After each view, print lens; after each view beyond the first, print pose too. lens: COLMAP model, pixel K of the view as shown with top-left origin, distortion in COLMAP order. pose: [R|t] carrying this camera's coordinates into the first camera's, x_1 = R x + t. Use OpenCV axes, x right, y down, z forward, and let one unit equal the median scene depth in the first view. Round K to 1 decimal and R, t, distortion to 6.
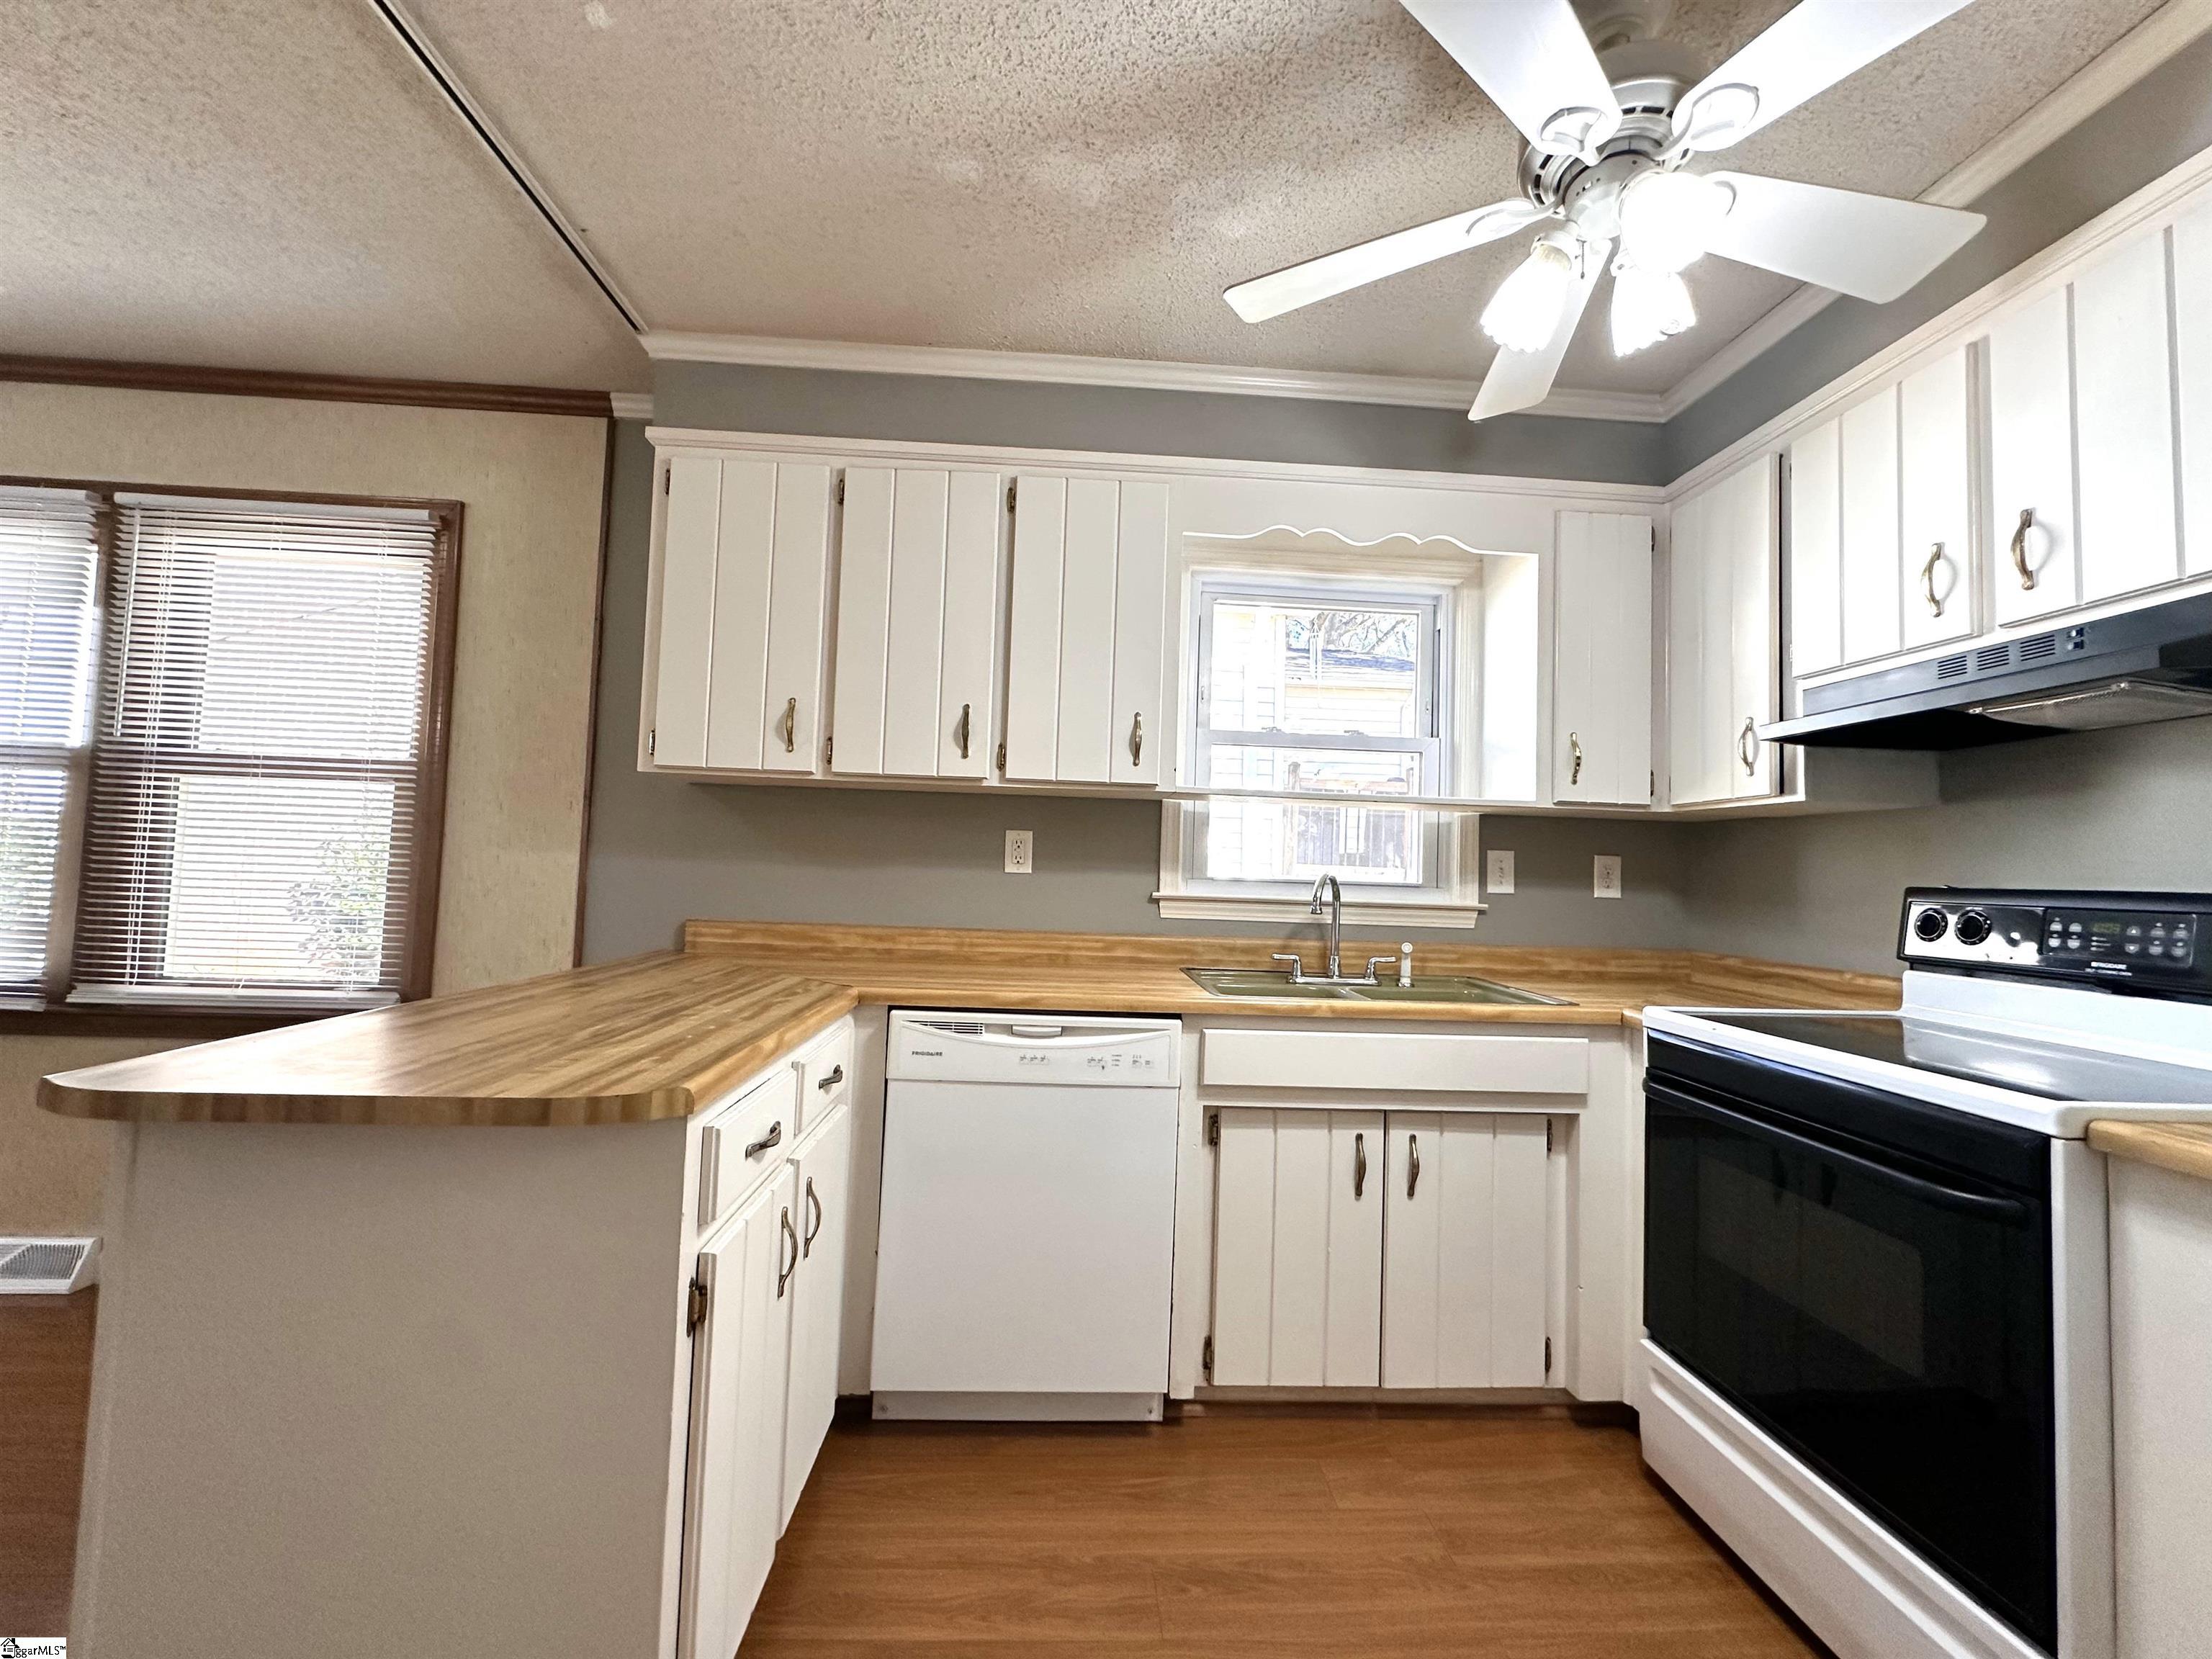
lens RADIAL K [[878.0, 0, 1082.4], [0, 878.0, 831.2], [0, 0, 1]] dist [-0.001173, -0.000123]
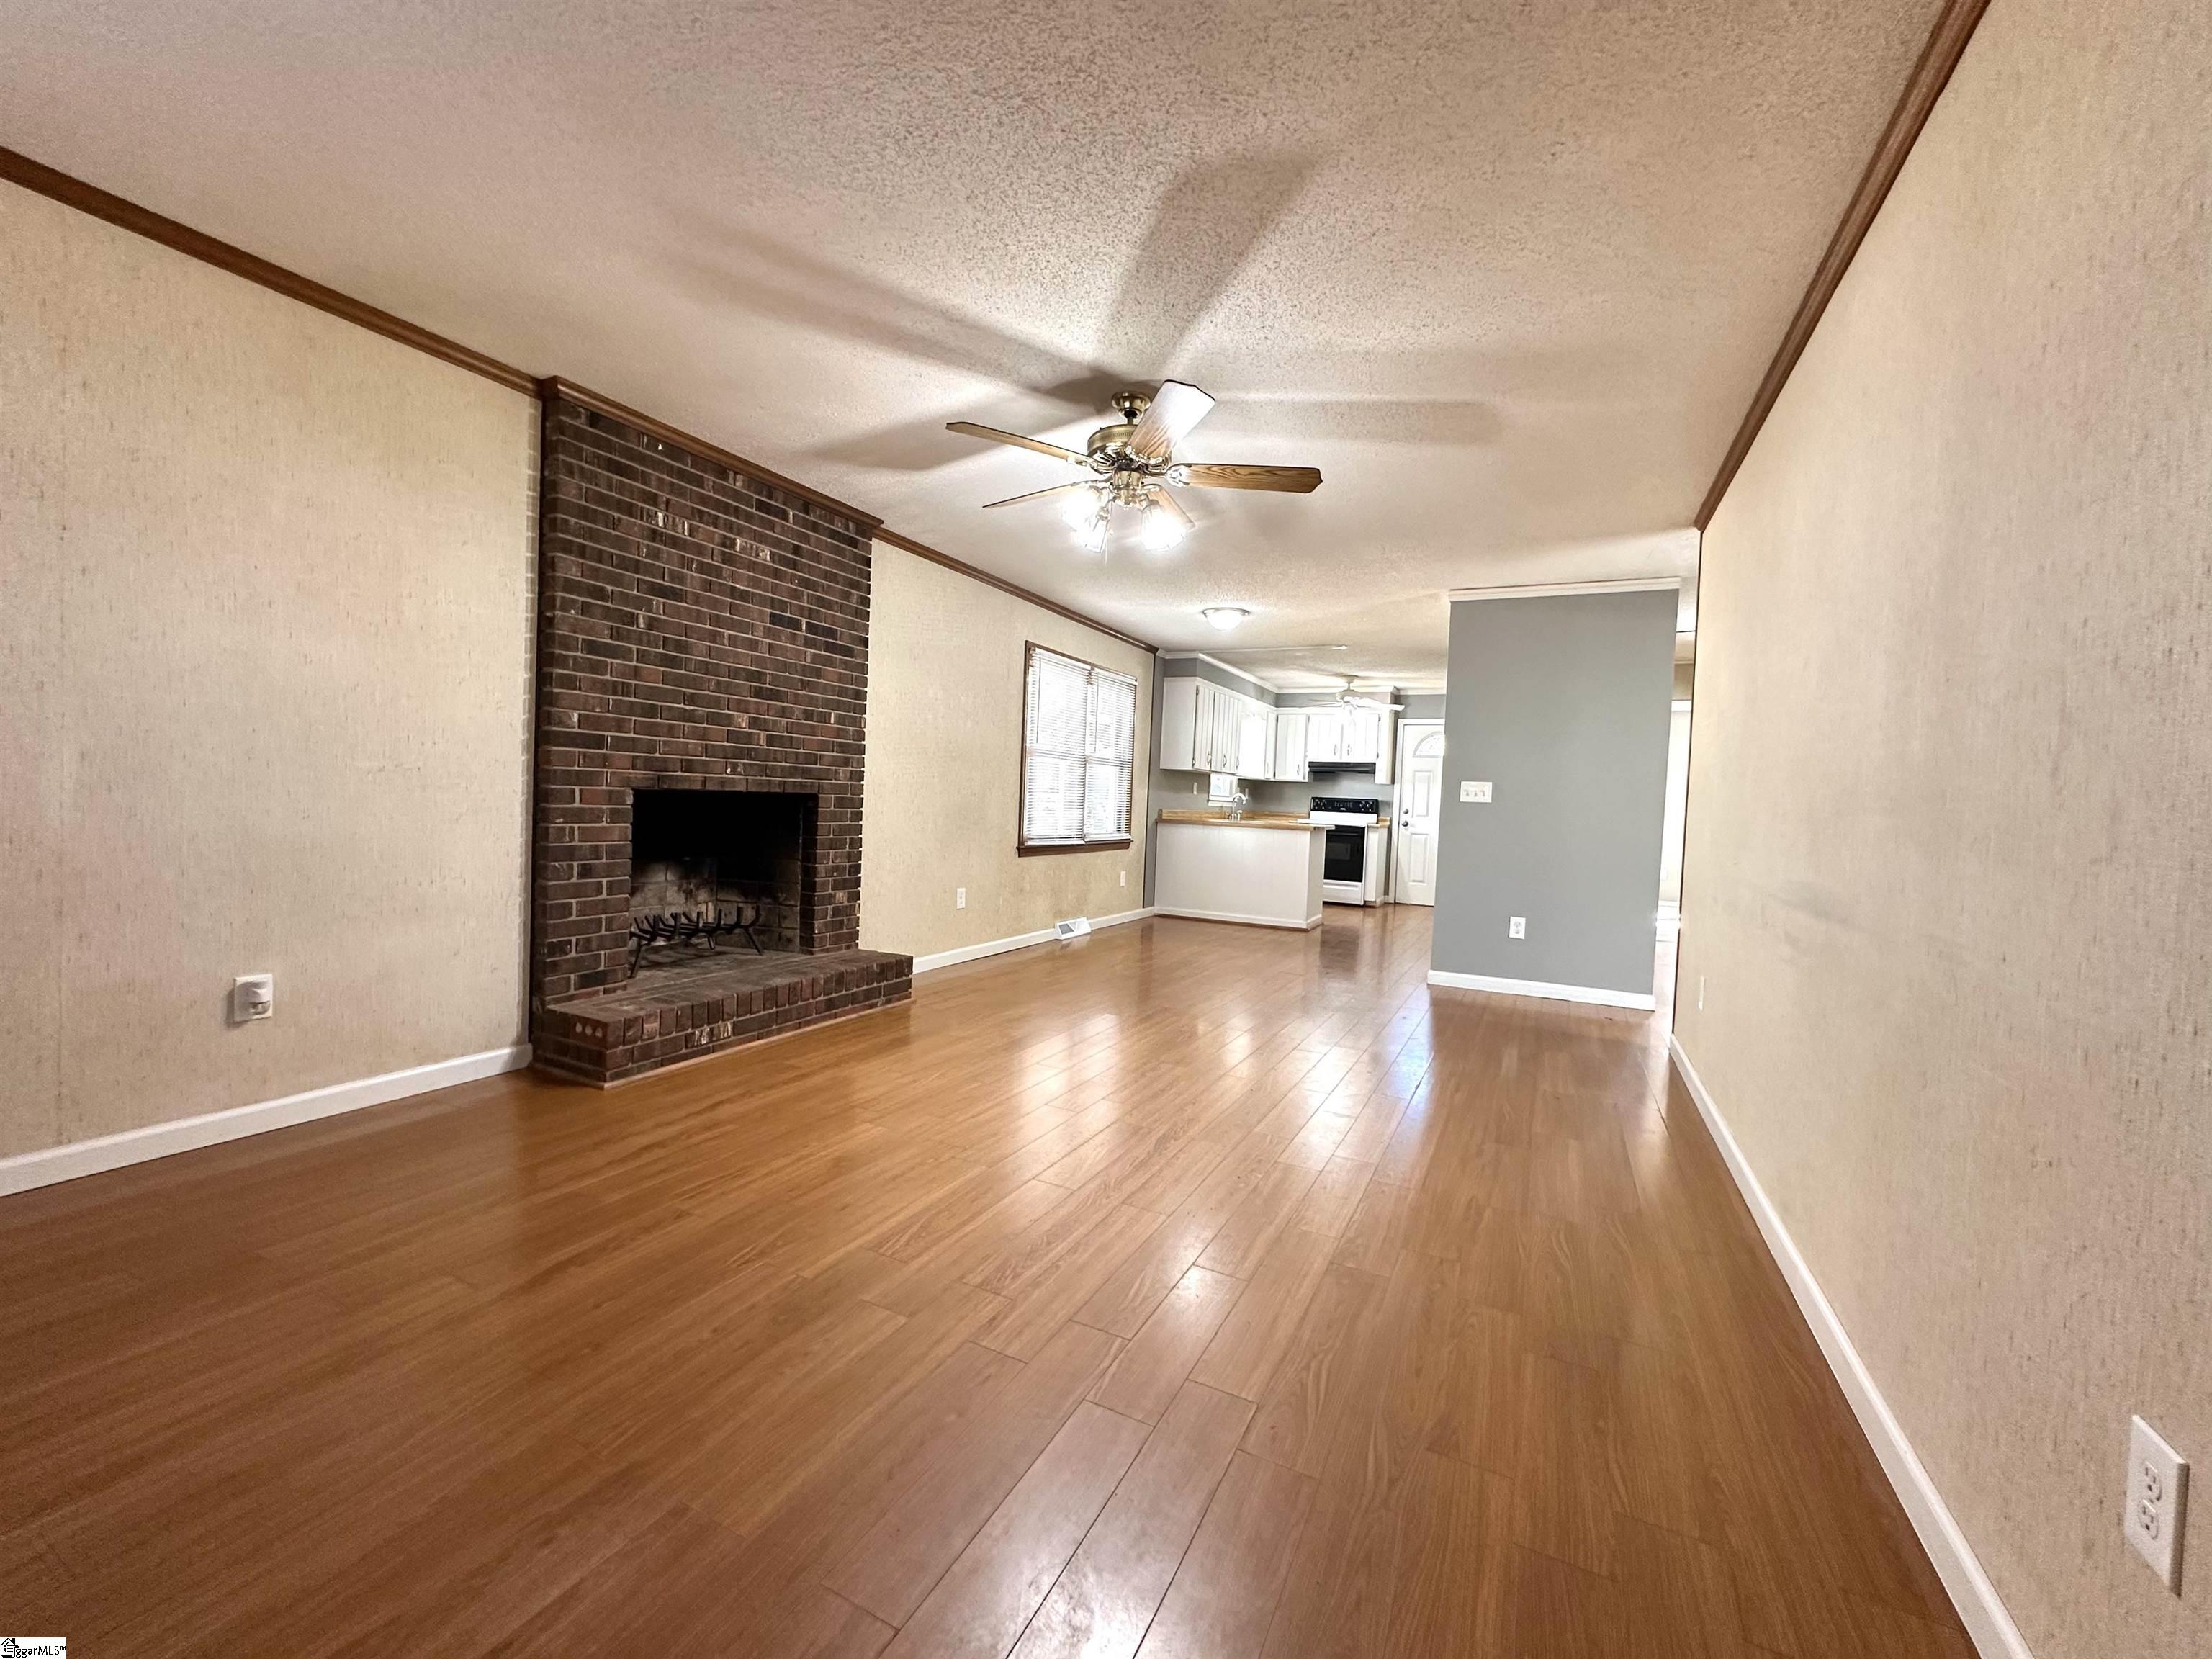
lens RADIAL K [[884.3, 0, 1105.1], [0, 884.3, 823.0], [0, 0, 1]] dist [0.000877, -0.000090]
pose [[0.501752, -0.036723, 0.864231, -3.549731], [-0.064094, 0.994774, 0.079481, -0.103739], [-0.862633, -0.095272, 0.496776, -0.529805]]
